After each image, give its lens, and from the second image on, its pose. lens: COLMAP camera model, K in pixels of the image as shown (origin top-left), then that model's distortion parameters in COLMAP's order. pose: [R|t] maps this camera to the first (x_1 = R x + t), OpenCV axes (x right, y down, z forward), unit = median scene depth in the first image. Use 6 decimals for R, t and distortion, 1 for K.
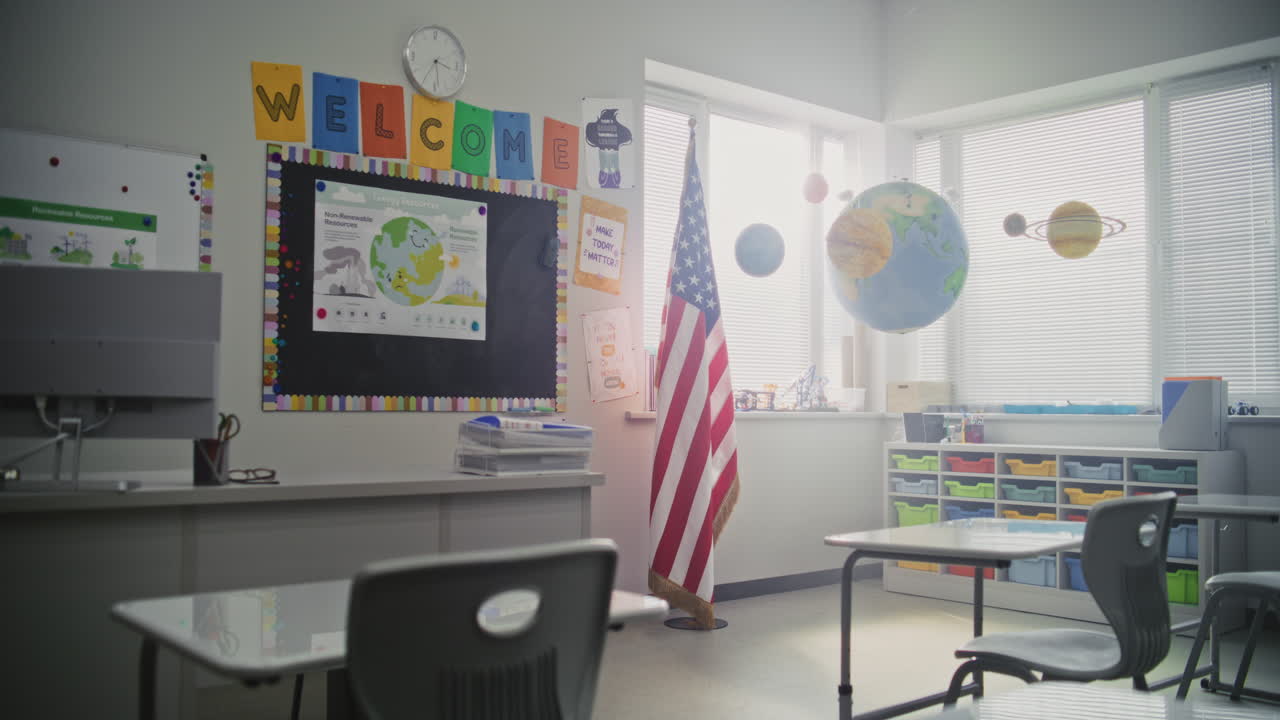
lens RADIAL K [[1212.2, 0, 640.0], [0, 1212.2, 360.0], [0, 0, 1]] dist [-0.088788, 0.092734]
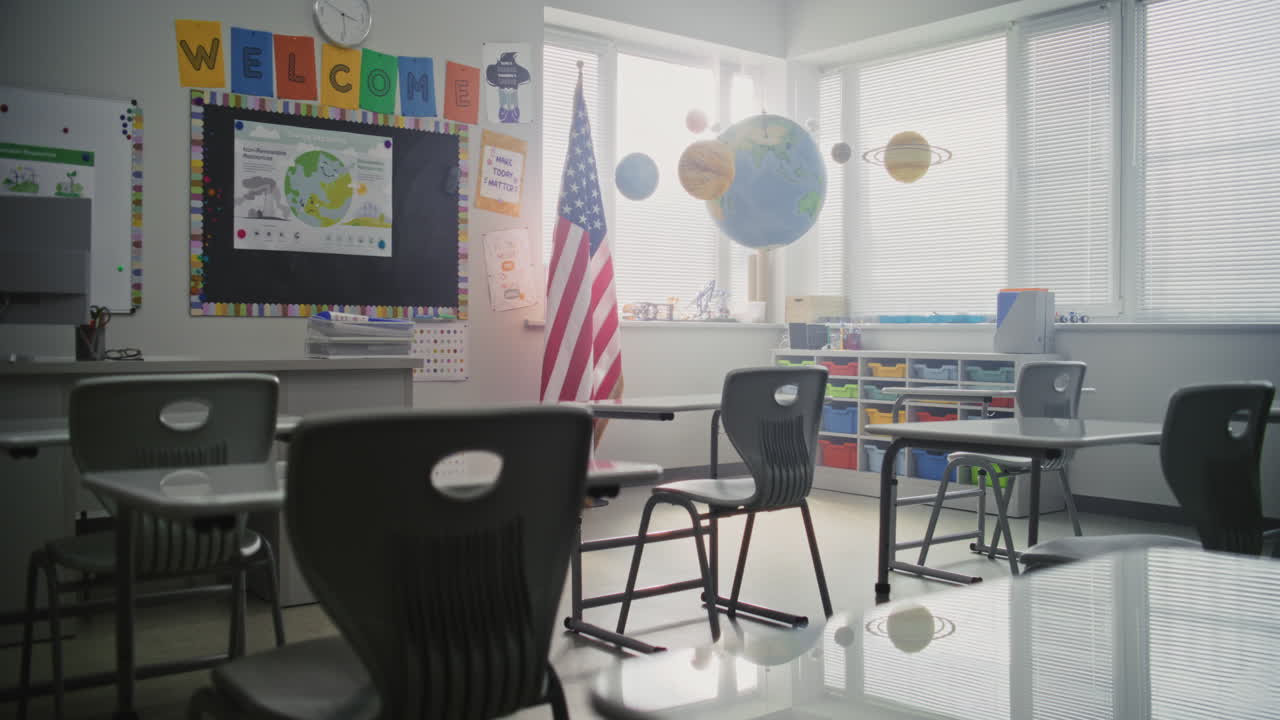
lens RADIAL K [[1212.2, 0, 640.0], [0, 1212.2, 360.0], [0, 0, 1]] dist [-0.088788, 0.092734]
pose [[0.999034, 0.000449, -0.043943, 0.160479], [0.002143, 0.998260, 0.058926, 0.014710], [0.043893, -0.058964, 0.997295, -0.148298]]
